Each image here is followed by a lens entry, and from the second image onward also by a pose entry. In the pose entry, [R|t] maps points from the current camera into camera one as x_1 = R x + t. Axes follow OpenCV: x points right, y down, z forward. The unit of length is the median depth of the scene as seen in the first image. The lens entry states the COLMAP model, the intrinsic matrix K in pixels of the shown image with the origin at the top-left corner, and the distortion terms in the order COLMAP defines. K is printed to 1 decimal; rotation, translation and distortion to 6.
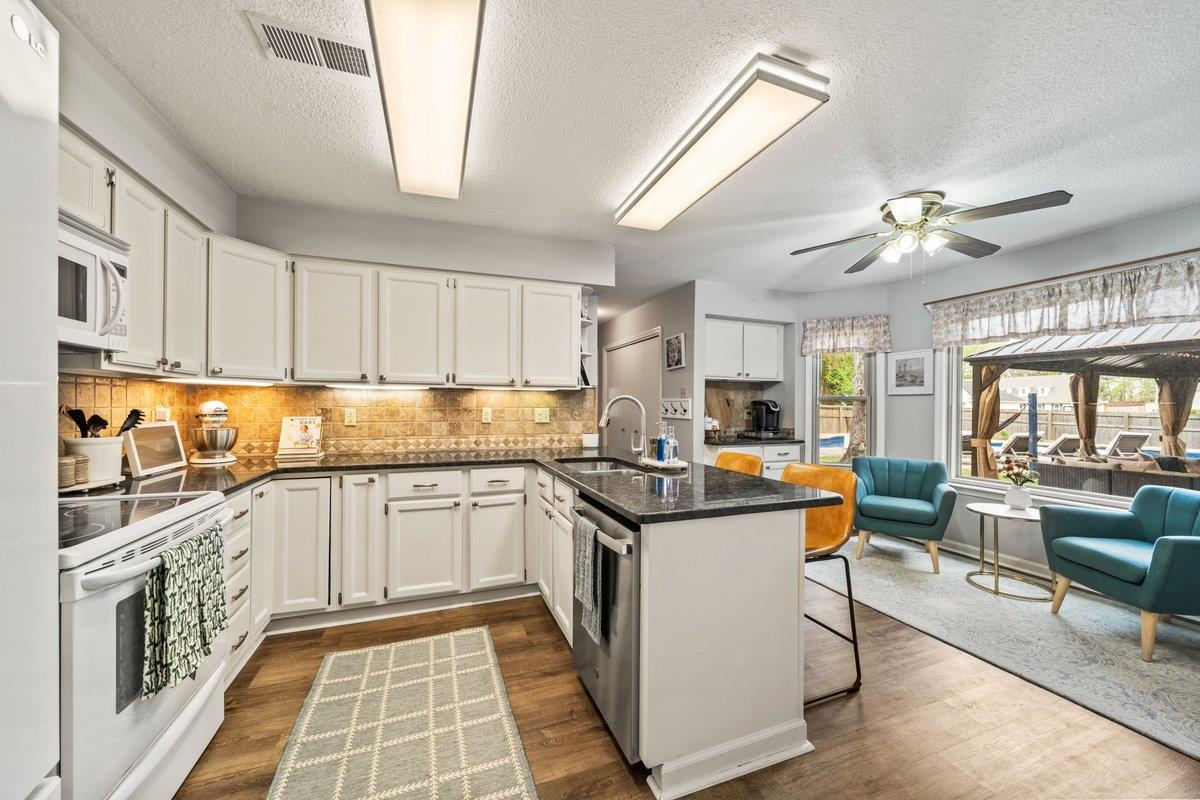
lens RADIAL K [[437.2, 0, 591.3], [0, 437.2, 403.3], [0, 0, 1]] dist [-0.003471, -0.000364]
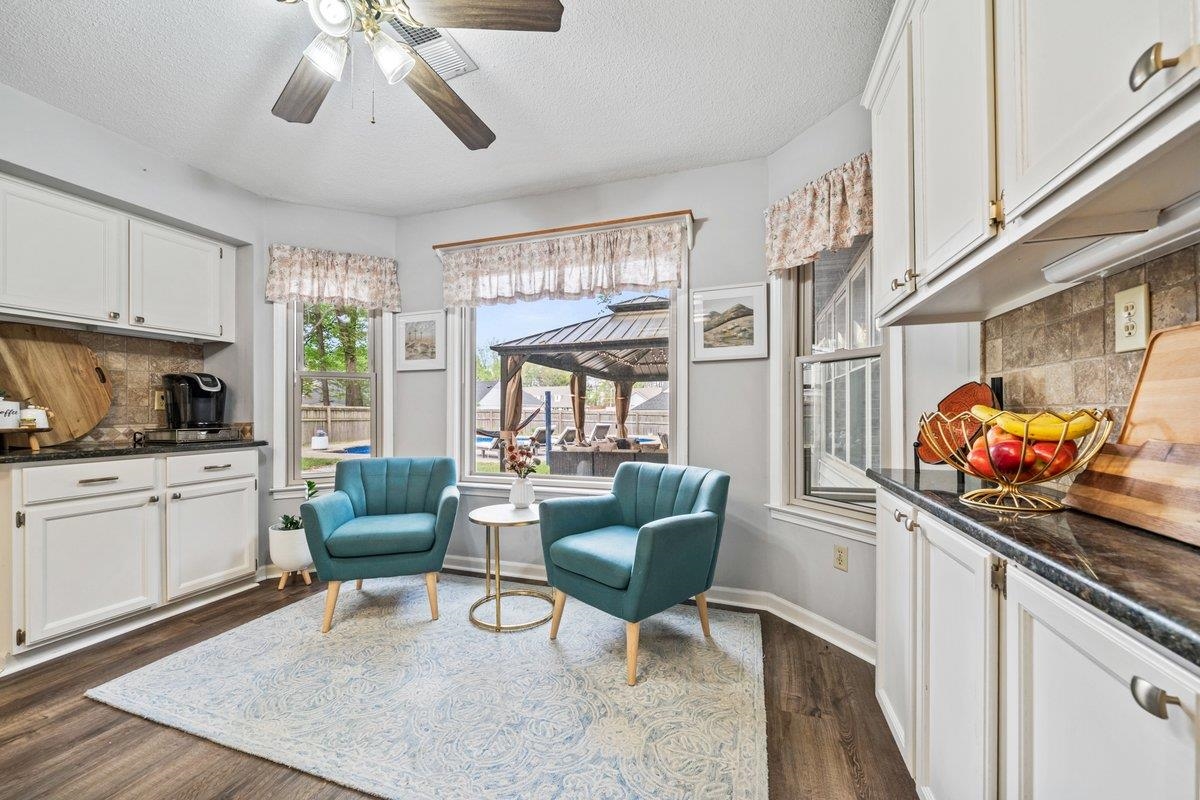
lens RADIAL K [[437.2, 0, 600.1], [0, 437.2, 408.6], [0, 0, 1]] dist [-0.003471, -0.000364]
pose [[0.623374, 0.001919, 0.781921, 0.354048], [0.004631, 0.999970, -0.006147, 0.053871], [-0.781910, 0.007453, 0.623347, 0.310962]]
